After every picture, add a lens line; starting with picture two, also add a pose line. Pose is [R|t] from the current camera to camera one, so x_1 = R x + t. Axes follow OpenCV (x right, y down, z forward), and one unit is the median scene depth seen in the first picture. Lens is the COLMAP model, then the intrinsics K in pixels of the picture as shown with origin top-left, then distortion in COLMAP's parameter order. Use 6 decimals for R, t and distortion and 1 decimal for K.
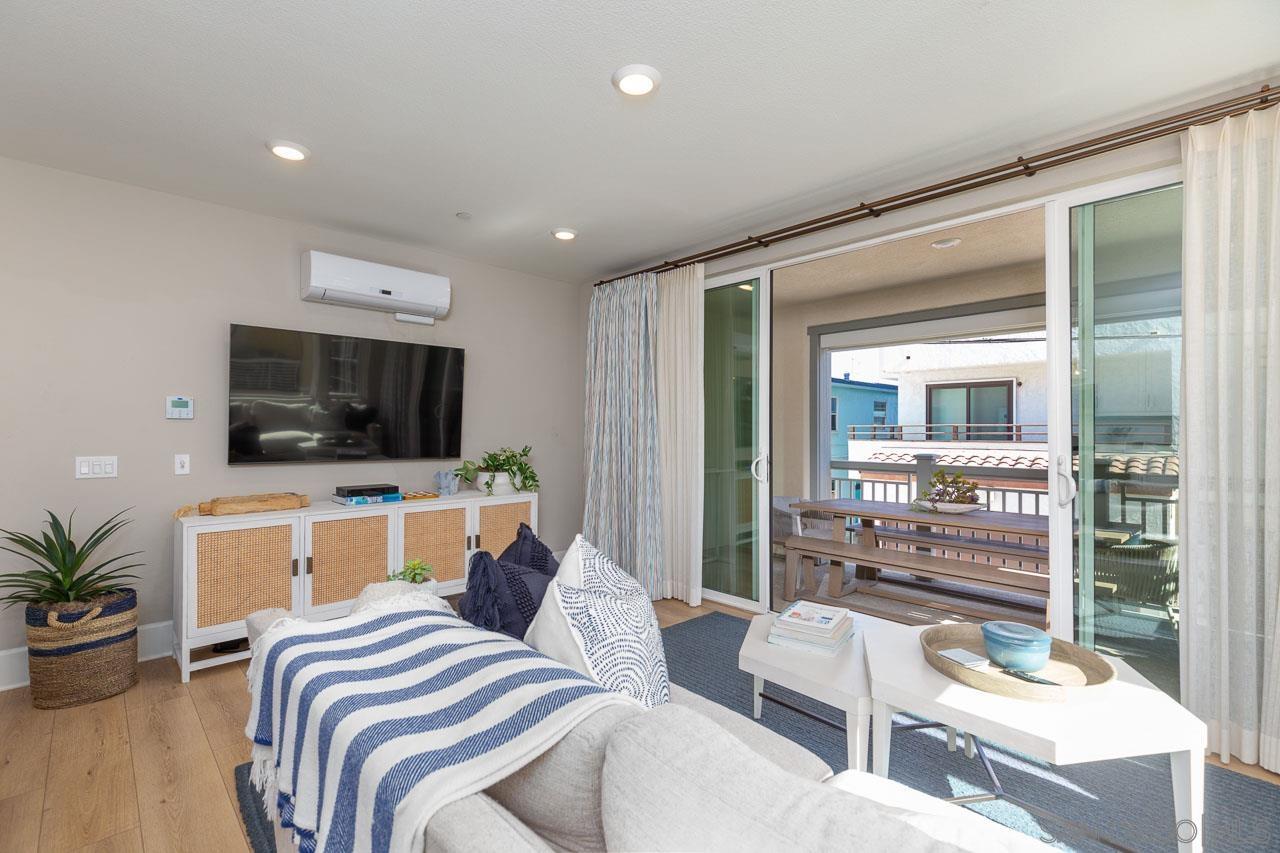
lens RADIAL K [[572.0, 0, 641.3], [0, 572.0, 426.4], [0, 0, 1]] dist [0.002203, 0.000281]
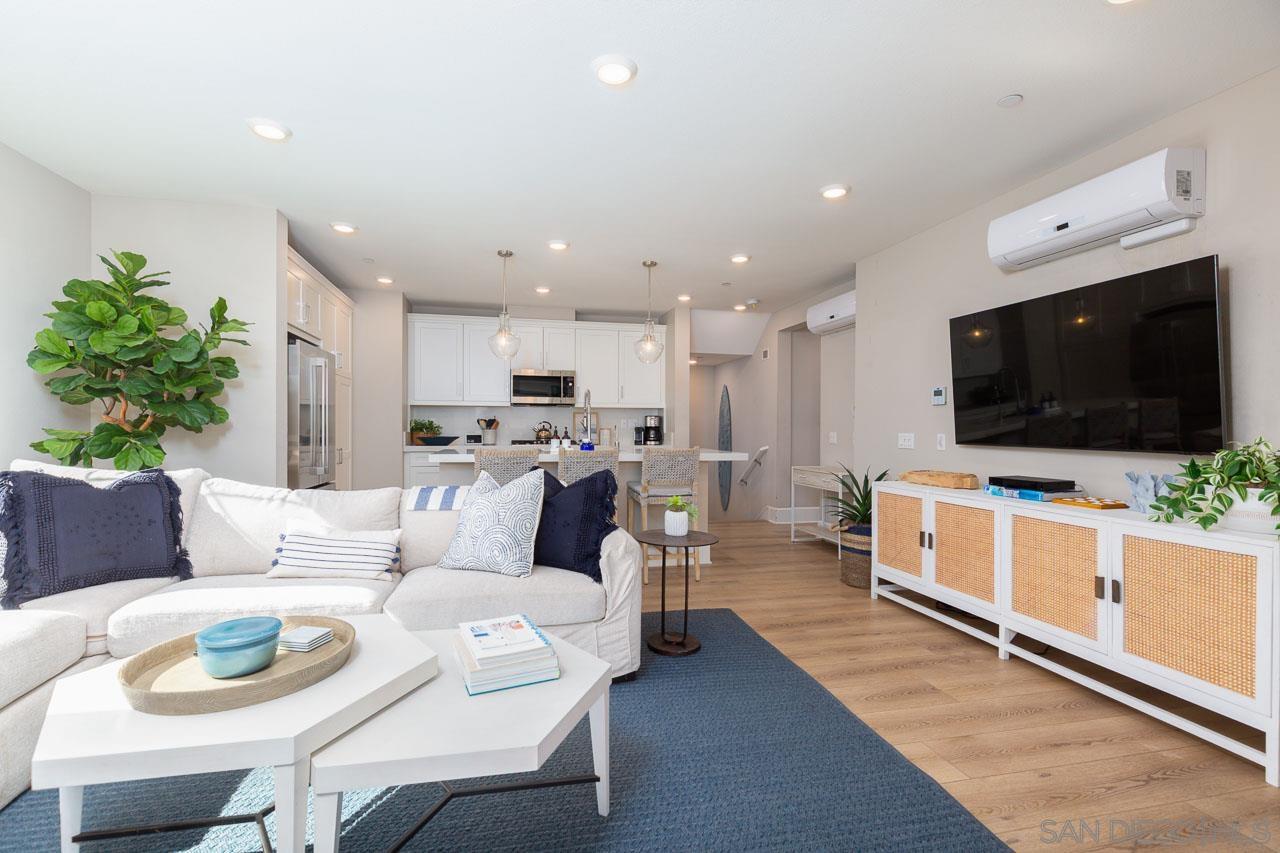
lens RADIAL K [[572.0, 0, 615.4], [0, 572.0, 425.3], [0, 0, 1]] dist [0.002203, 0.000281]
pose [[-0.535536, -0.004129, -0.844502, 0.599577], [0.005781, 0.999947, -0.008555, 0.036913], [0.844493, -0.009463, -0.535484, 1.062492]]
